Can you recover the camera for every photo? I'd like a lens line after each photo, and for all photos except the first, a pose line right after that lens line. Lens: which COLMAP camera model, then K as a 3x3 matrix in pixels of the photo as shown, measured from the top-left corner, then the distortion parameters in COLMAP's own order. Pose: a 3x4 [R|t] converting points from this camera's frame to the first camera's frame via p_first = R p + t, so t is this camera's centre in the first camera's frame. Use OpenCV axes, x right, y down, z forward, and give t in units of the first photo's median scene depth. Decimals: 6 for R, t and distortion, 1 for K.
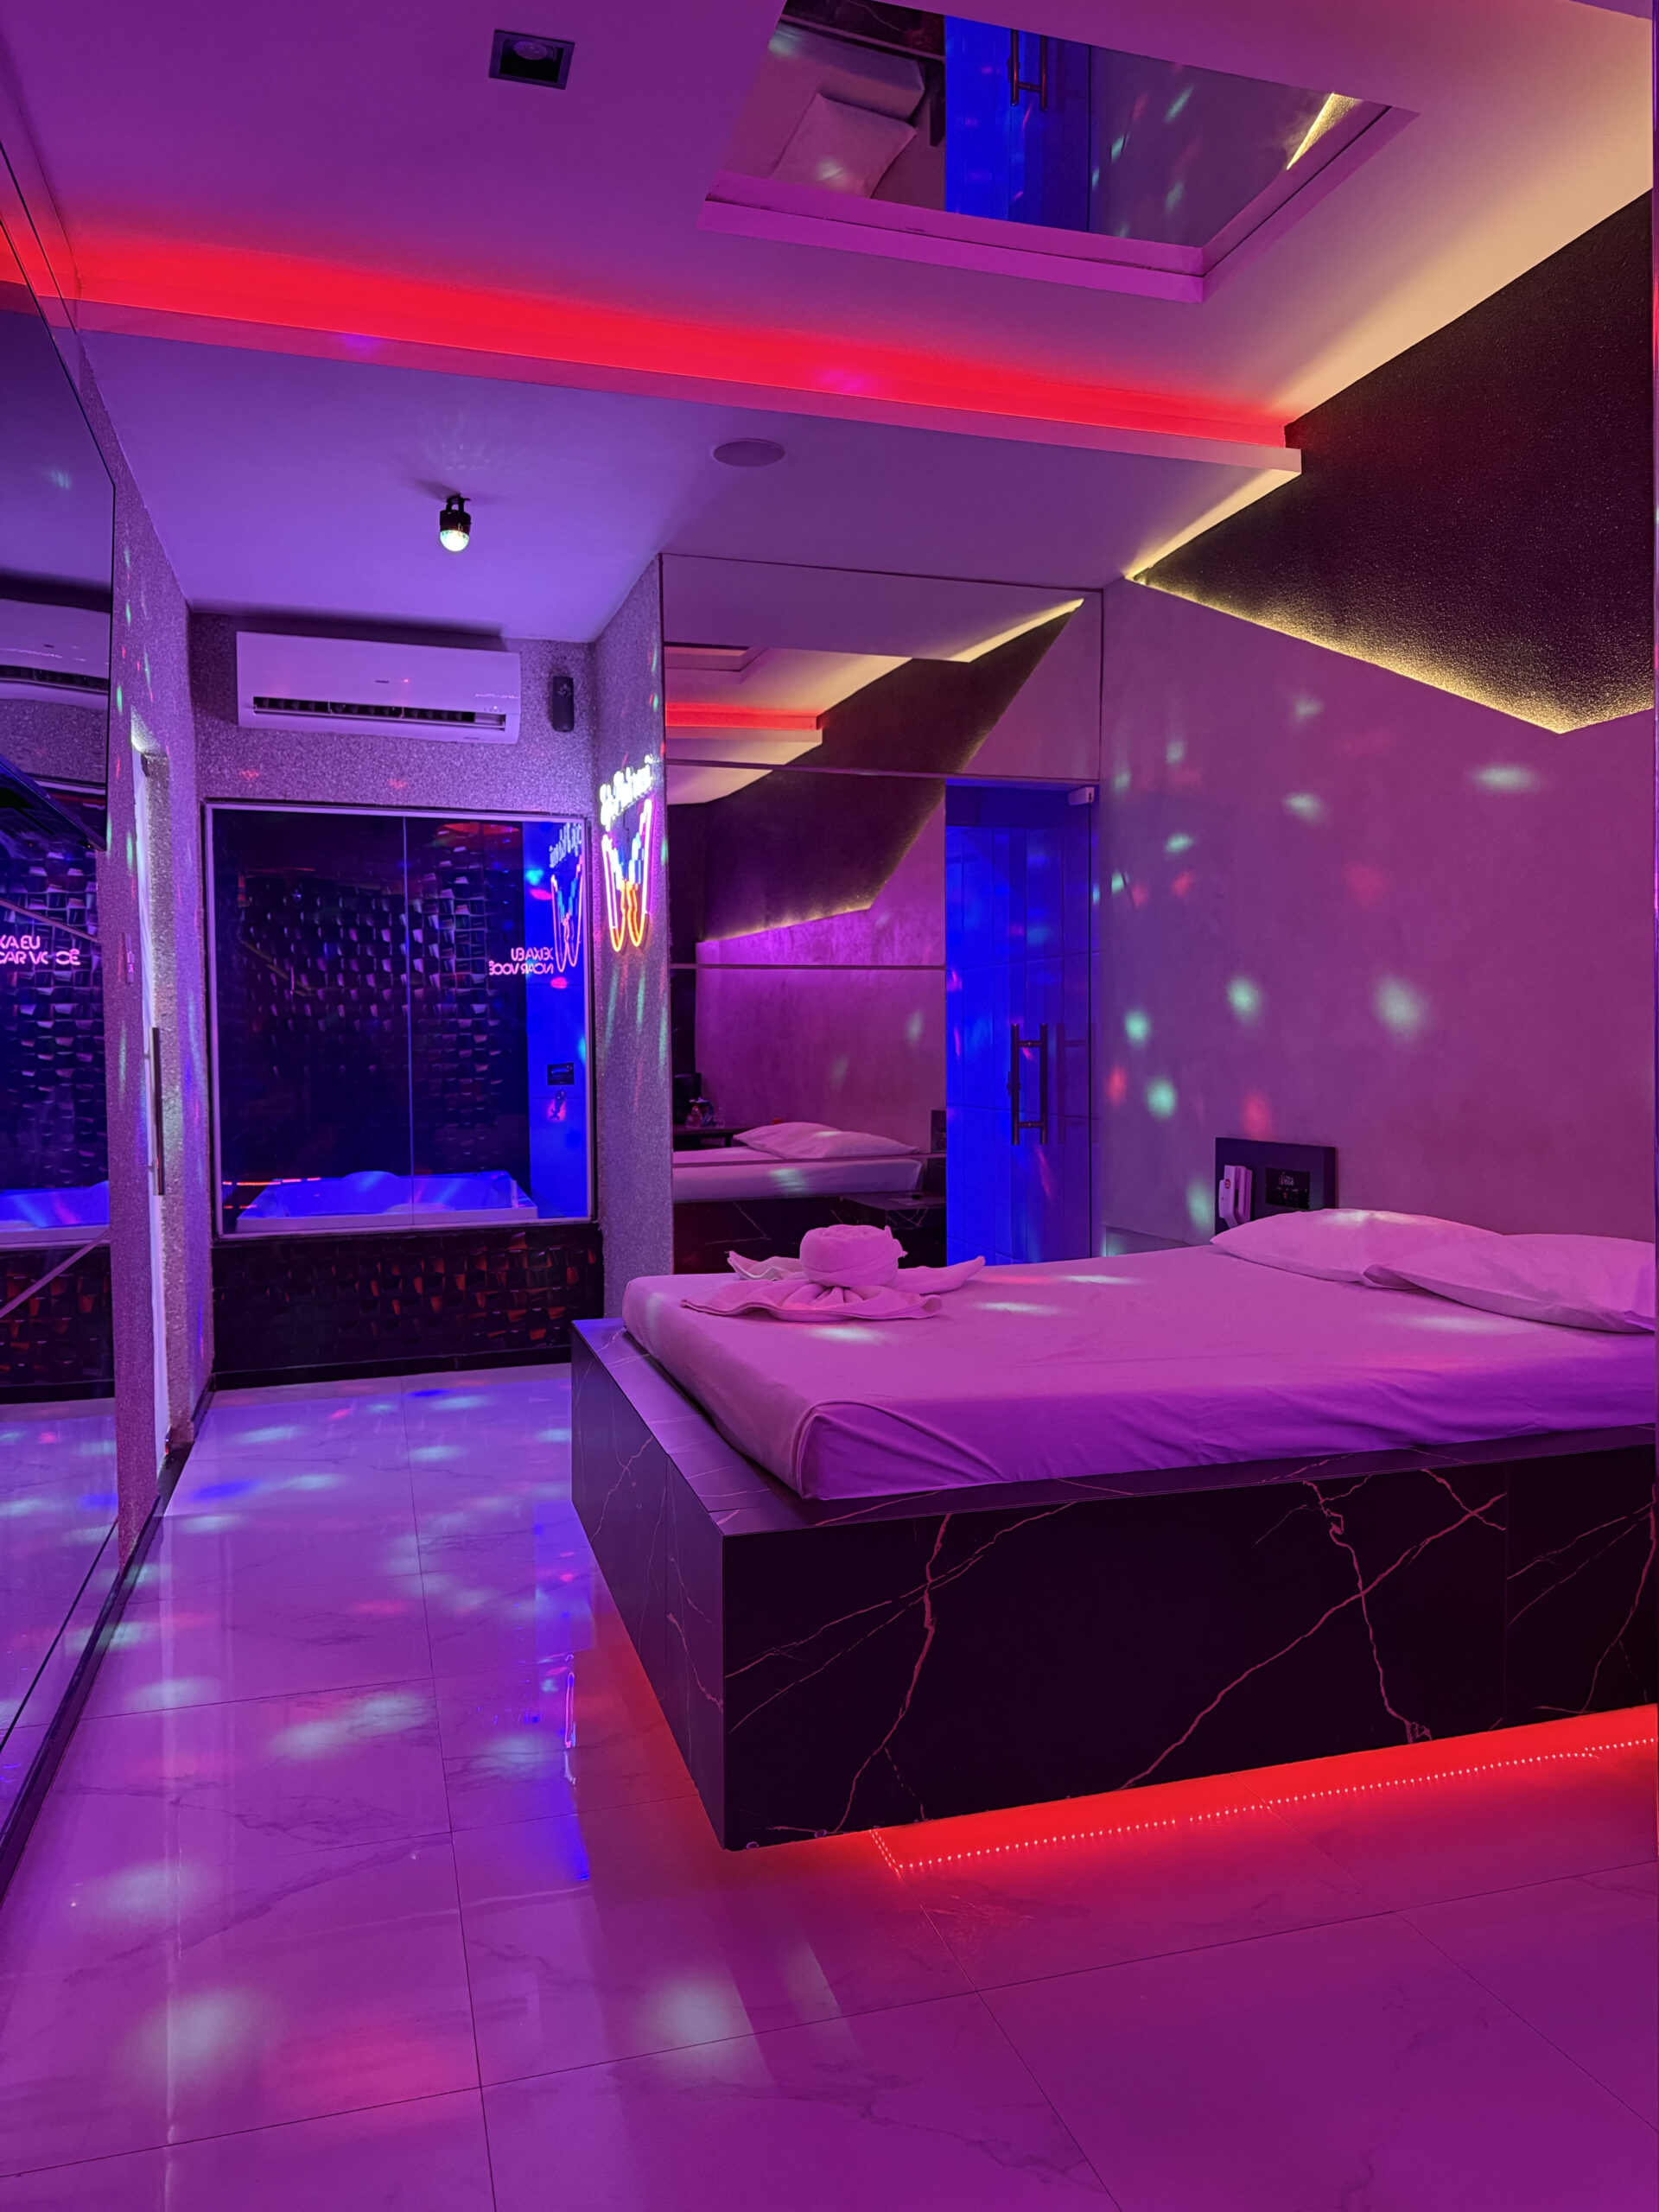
lens RADIAL K [[1536.6, 0, 833.8], [0, 1536.6, 1095.2], [0, 0, 1]] dist [0.063295, -0.092334]
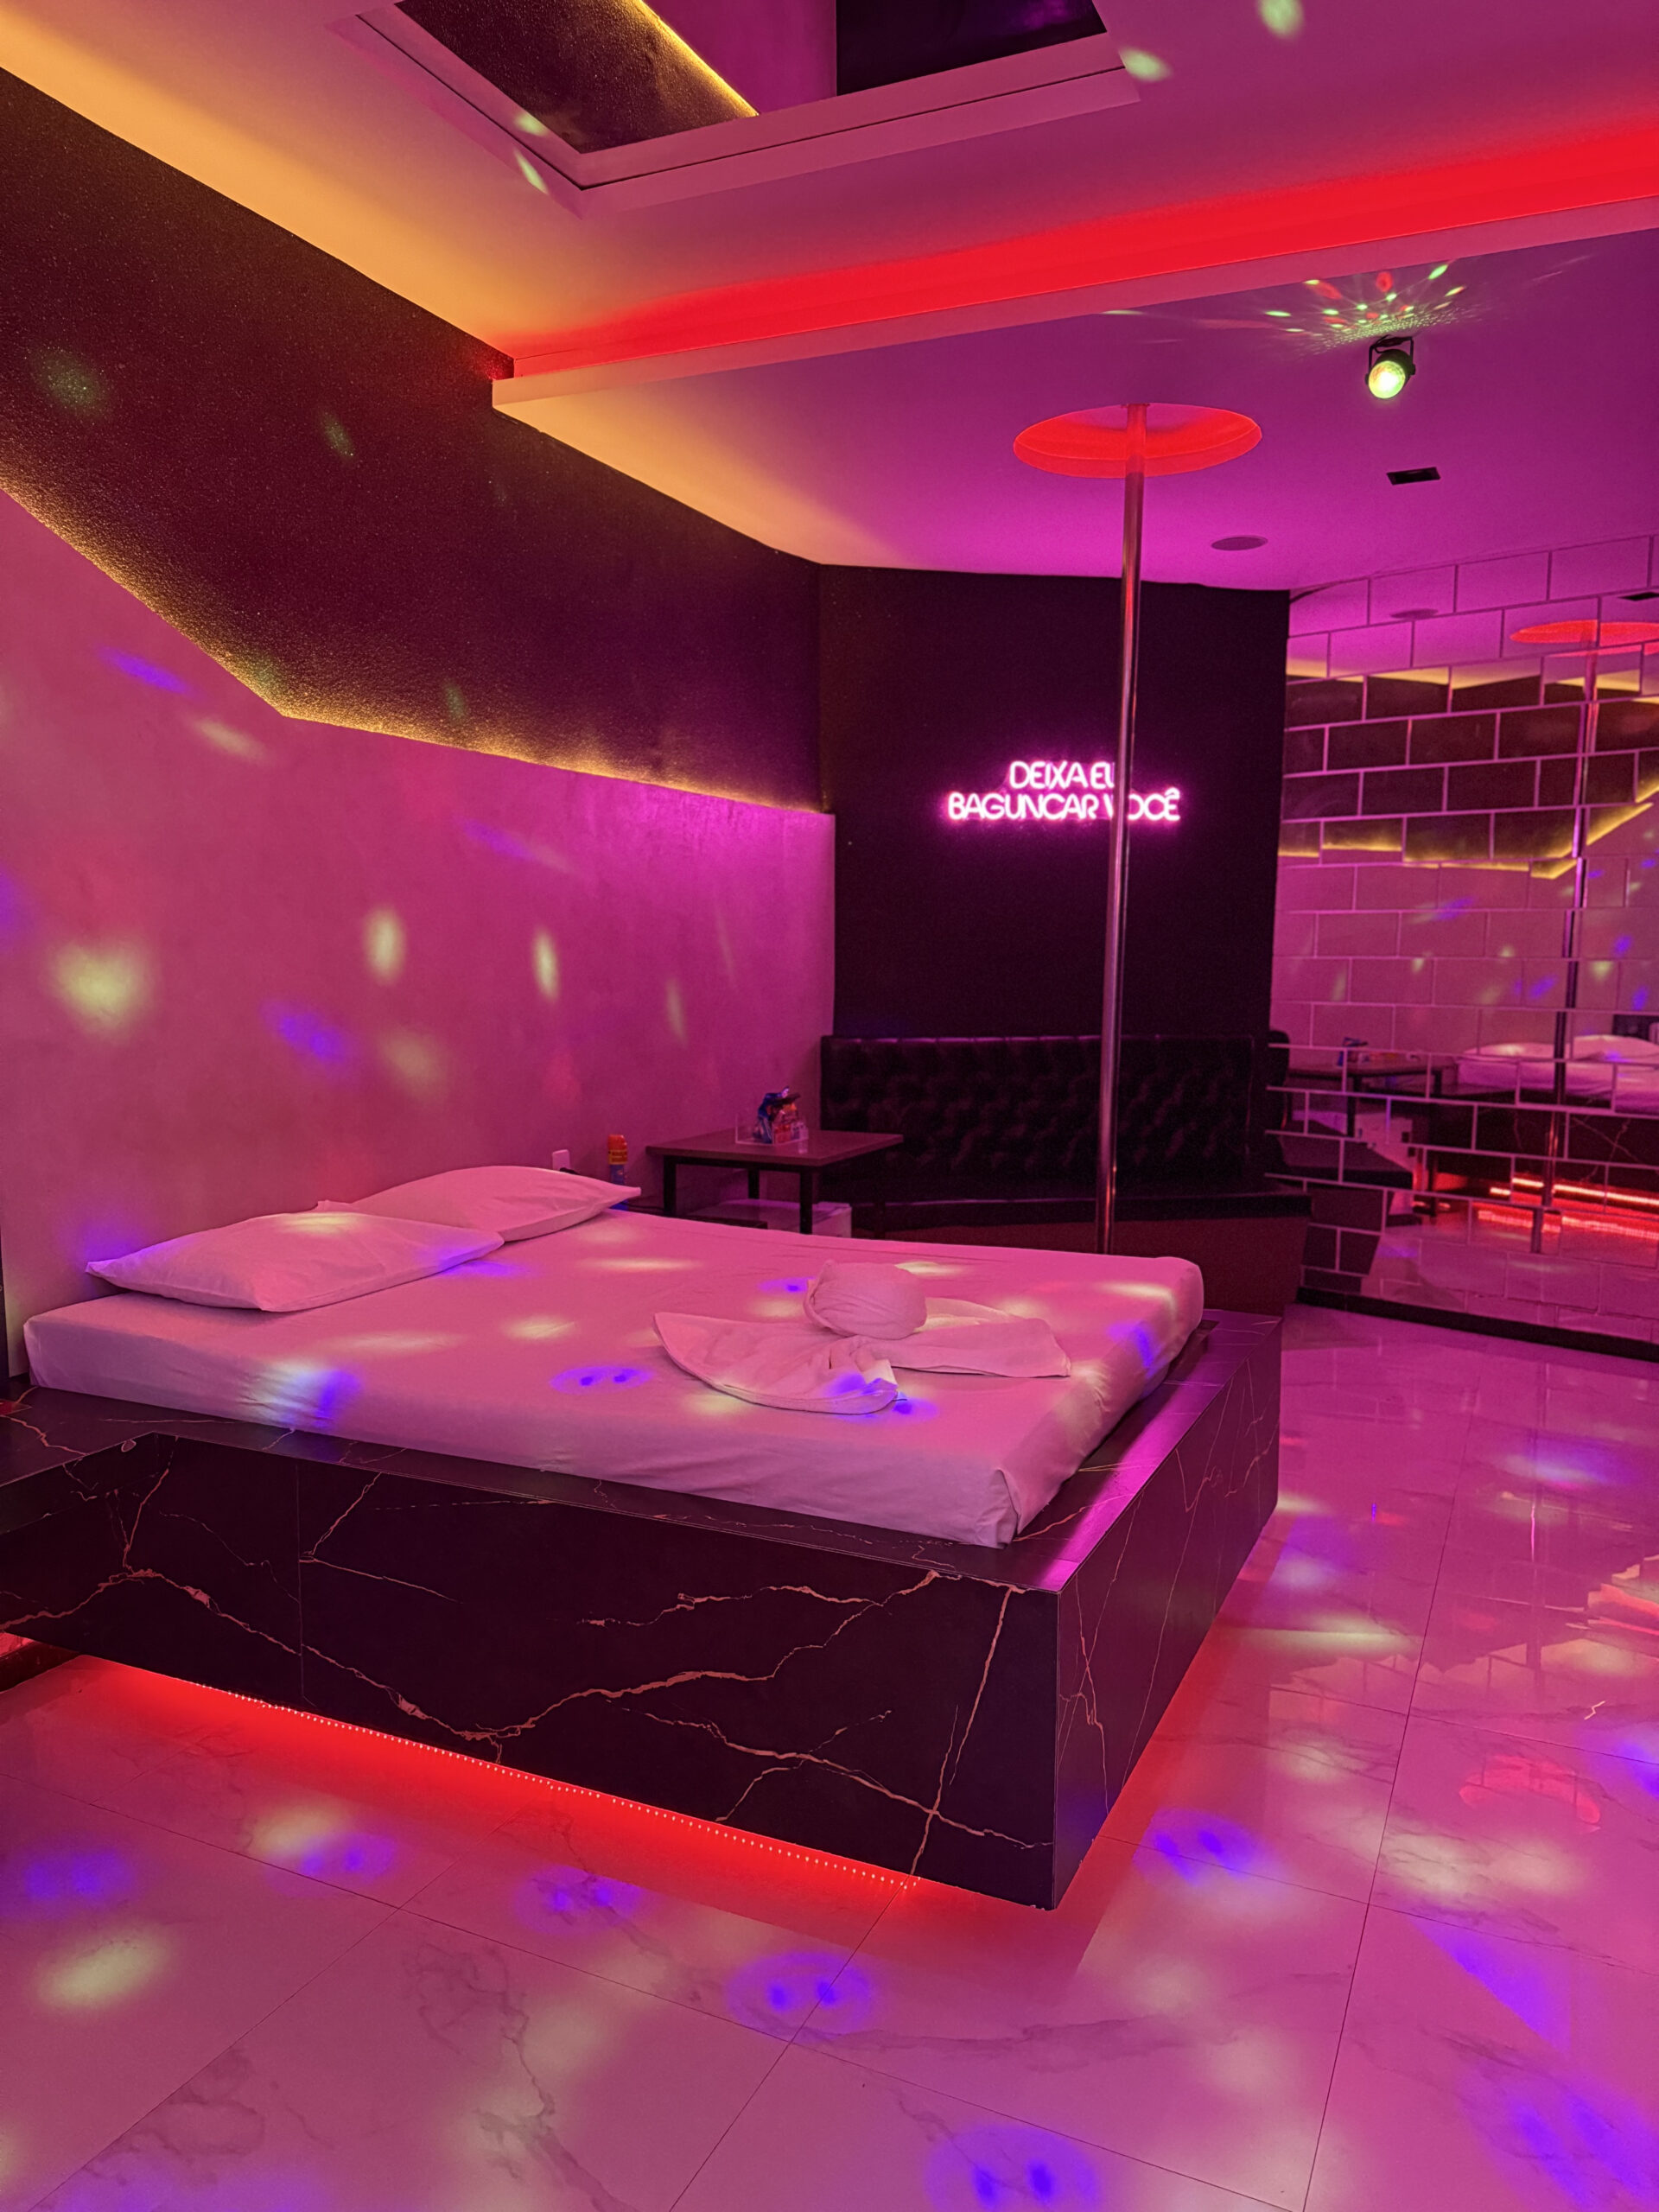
lens RADIAL K [[1536.6, 0, 808.2], [0, 1536.6, 1119.2], [0, 0, 1]] dist [0.063295, -0.092334]
pose [[-0.736562, -0.068335, 0.672910, -0.429002], [0.023968, 0.991621, 0.126936, -0.080350], [-0.675946, 0.109625, -0.728752, 1.350272]]
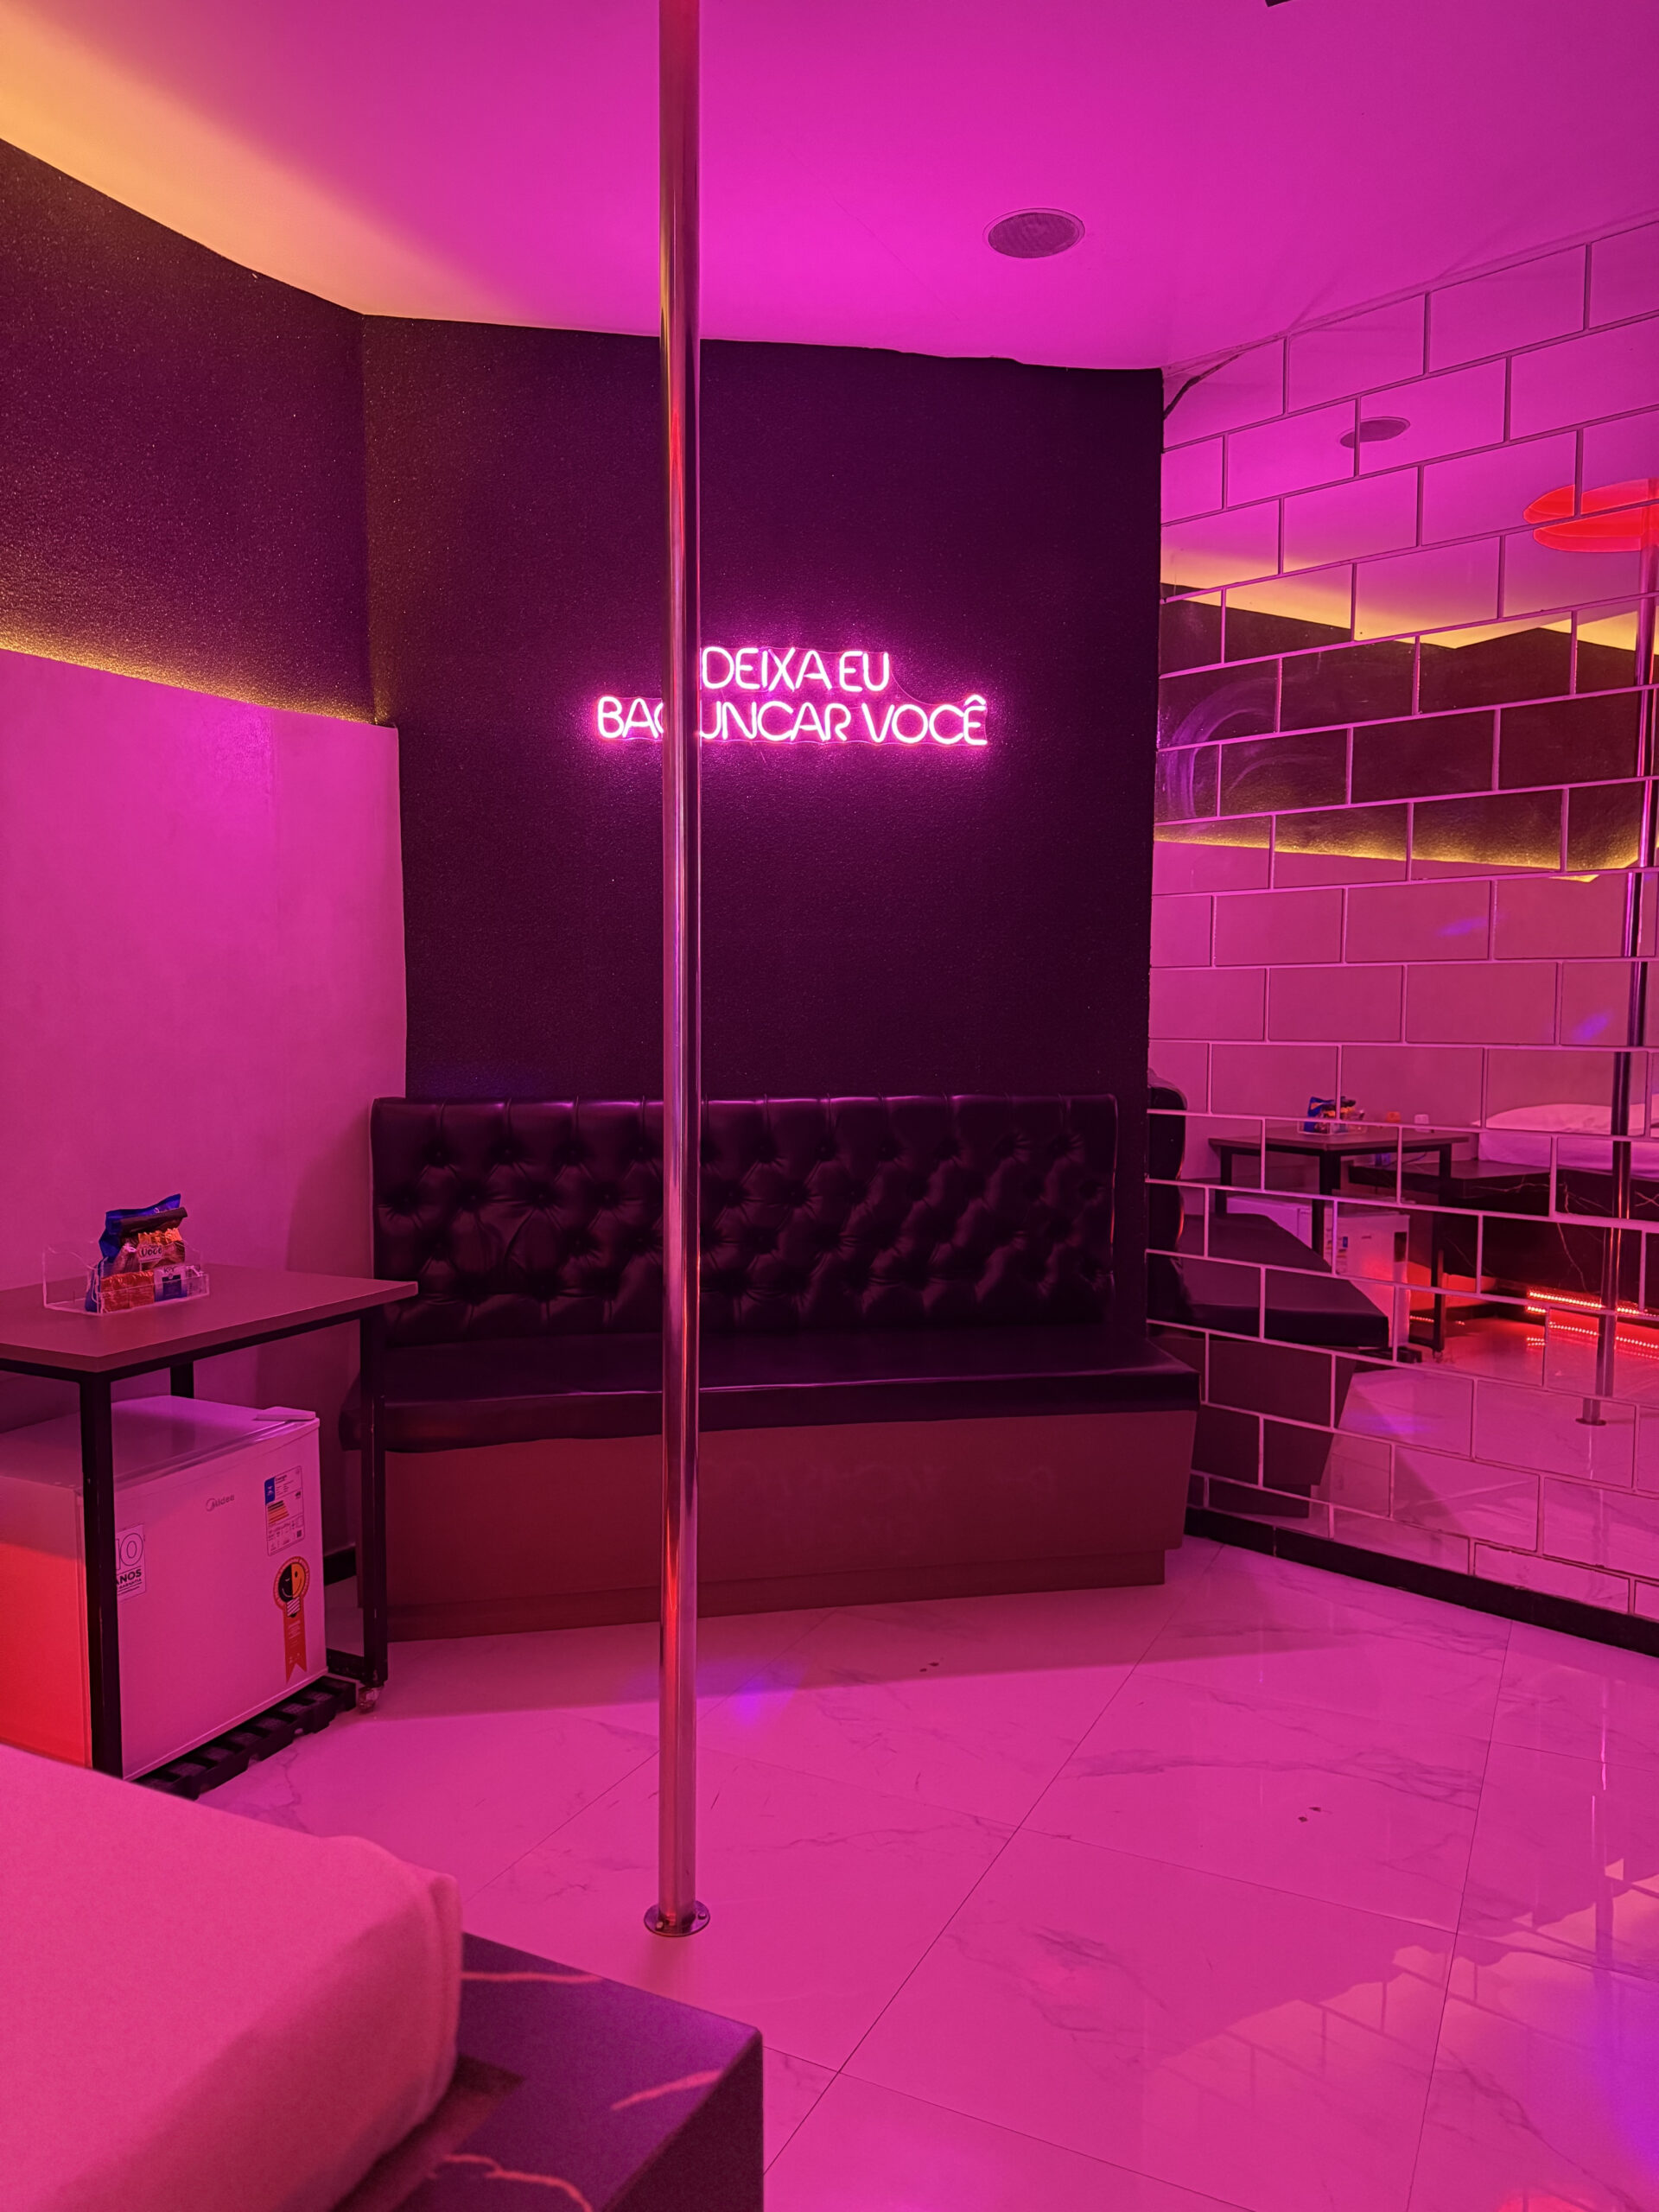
lens RADIAL K [[1536.6, 0, 810.6], [0, 1536.6, 1104.5], [0, 0, 1]] dist [0.063295, -0.092334]
pose [[-0.721173, -0.035640, 0.691837, -0.221899], [0.027841, 0.996378, 0.080350, -0.030852], [-0.692195, 0.077208, -0.717569, 0.698649]]
